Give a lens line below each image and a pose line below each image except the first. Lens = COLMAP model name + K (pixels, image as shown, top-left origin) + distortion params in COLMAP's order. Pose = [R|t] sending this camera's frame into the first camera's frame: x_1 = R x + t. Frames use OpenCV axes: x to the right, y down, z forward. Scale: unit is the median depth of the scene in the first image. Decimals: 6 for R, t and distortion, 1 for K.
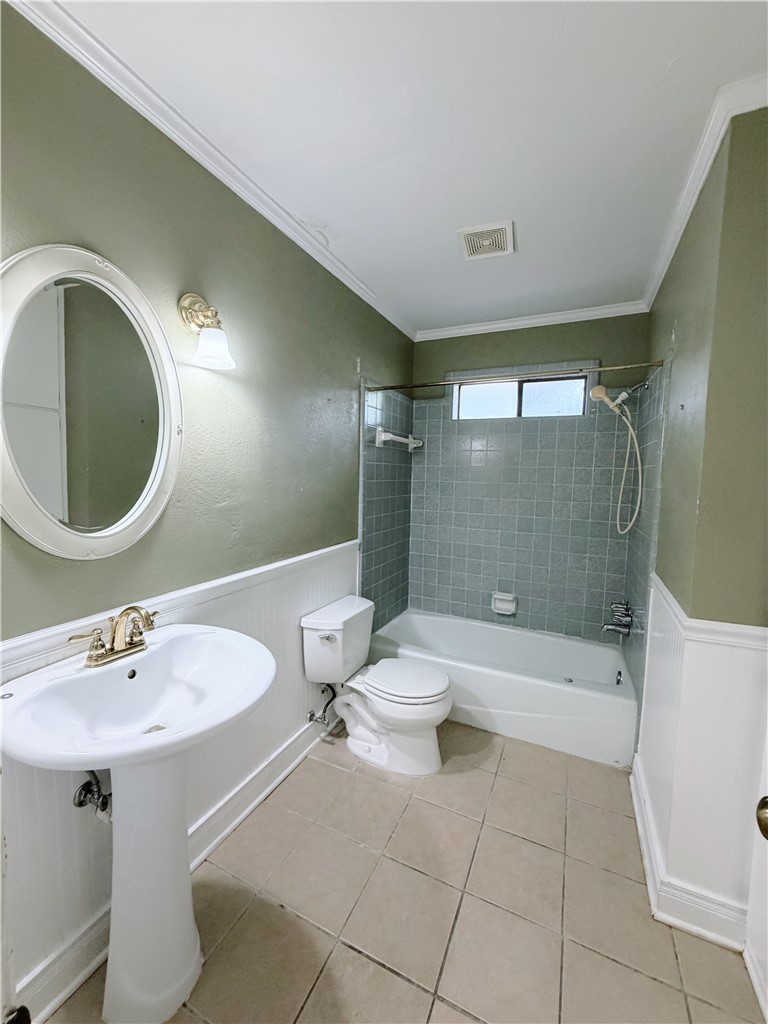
lens RADIAL K [[408.4, 0, 384.2], [0, 408.4, 509.3], [0, 0, 1]] dist [-0.001190, 0.000091]
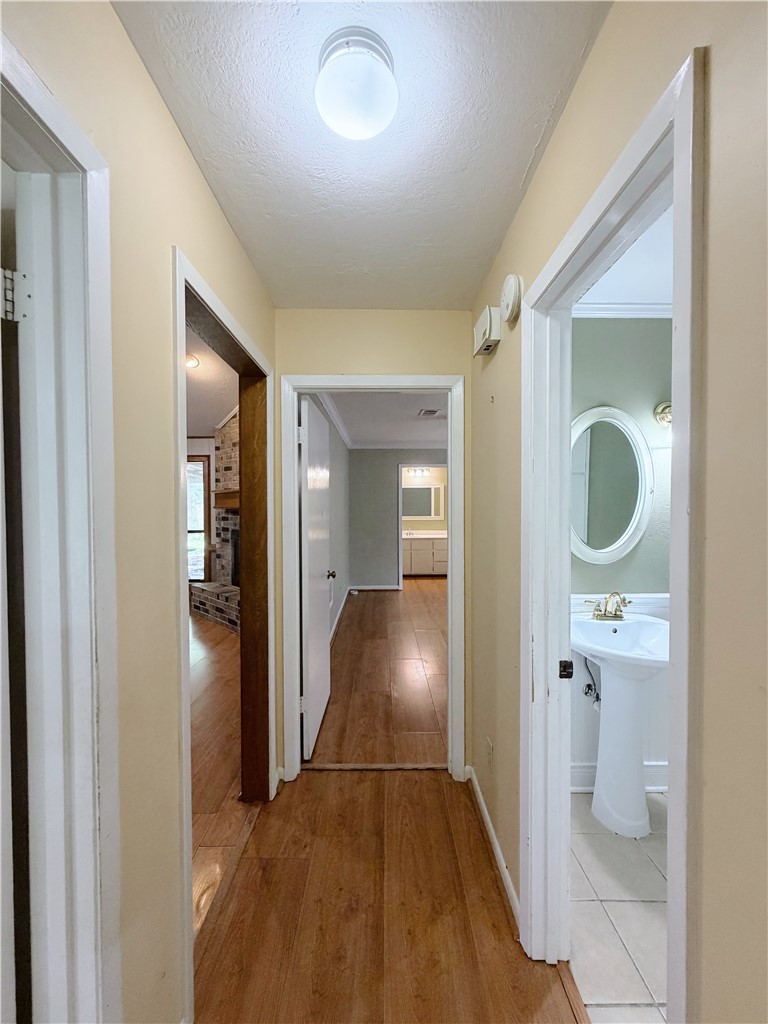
lens RADIAL K [[408.4, 0, 384.2], [0, 408.4, 509.3], [0, 0, 1]] dist [-0.001190, 0.000091]
pose [[0.452726, 0.023951, -0.891328, 0.483927], [-0.044115, 0.999017, 0.004438, -0.091749], [0.890558, 0.037312, 0.453337, -0.699500]]
